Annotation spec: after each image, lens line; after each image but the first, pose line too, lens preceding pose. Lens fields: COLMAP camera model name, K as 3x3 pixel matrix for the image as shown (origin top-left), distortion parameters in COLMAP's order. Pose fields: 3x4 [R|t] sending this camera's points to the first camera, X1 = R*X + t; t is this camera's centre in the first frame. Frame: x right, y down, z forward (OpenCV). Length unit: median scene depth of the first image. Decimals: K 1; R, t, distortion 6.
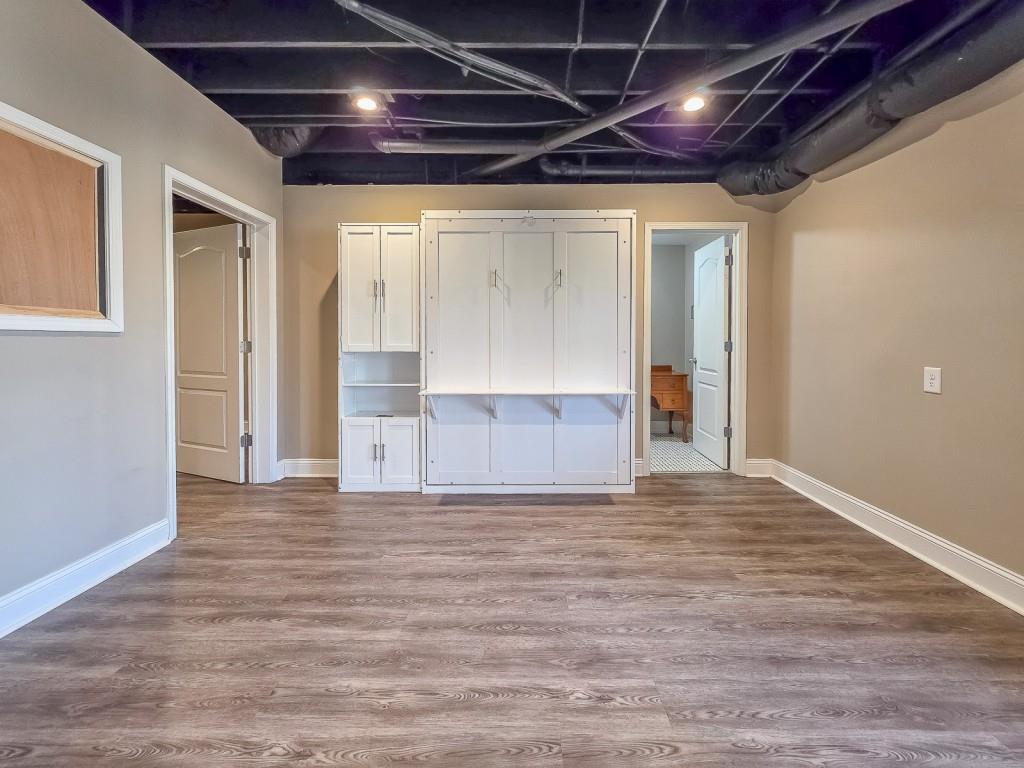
lens RADIAL K [[420.8, 0, 523.2], [0, 420.8, 347.0], [0, 0, 1]] dist [0.008299, -0.000325]
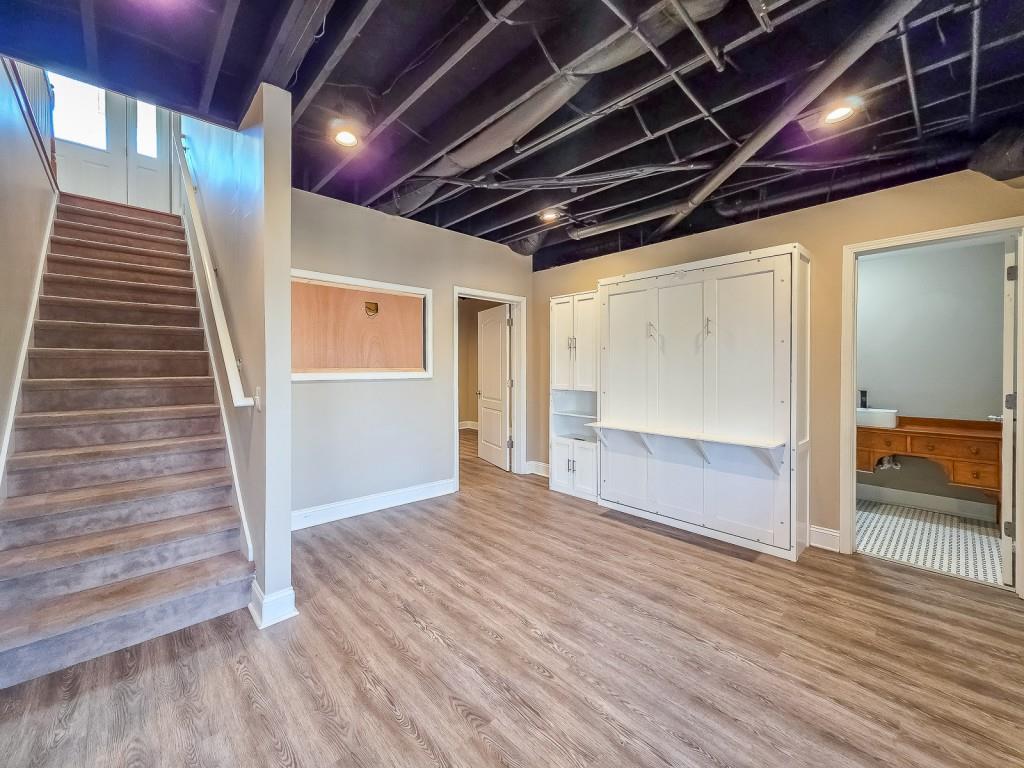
lens RADIAL K [[420.8, 0, 513.7], [0, 420.8, 375.5], [0, 0, 1]] dist [0.008299, -0.000325]
pose [[0.681468, 0.014261, -0.731709, 0.509515], [-0.010971, 0.999897, 0.009271, -0.046513], [0.731766, 0.001710, 0.681554, -0.041749]]
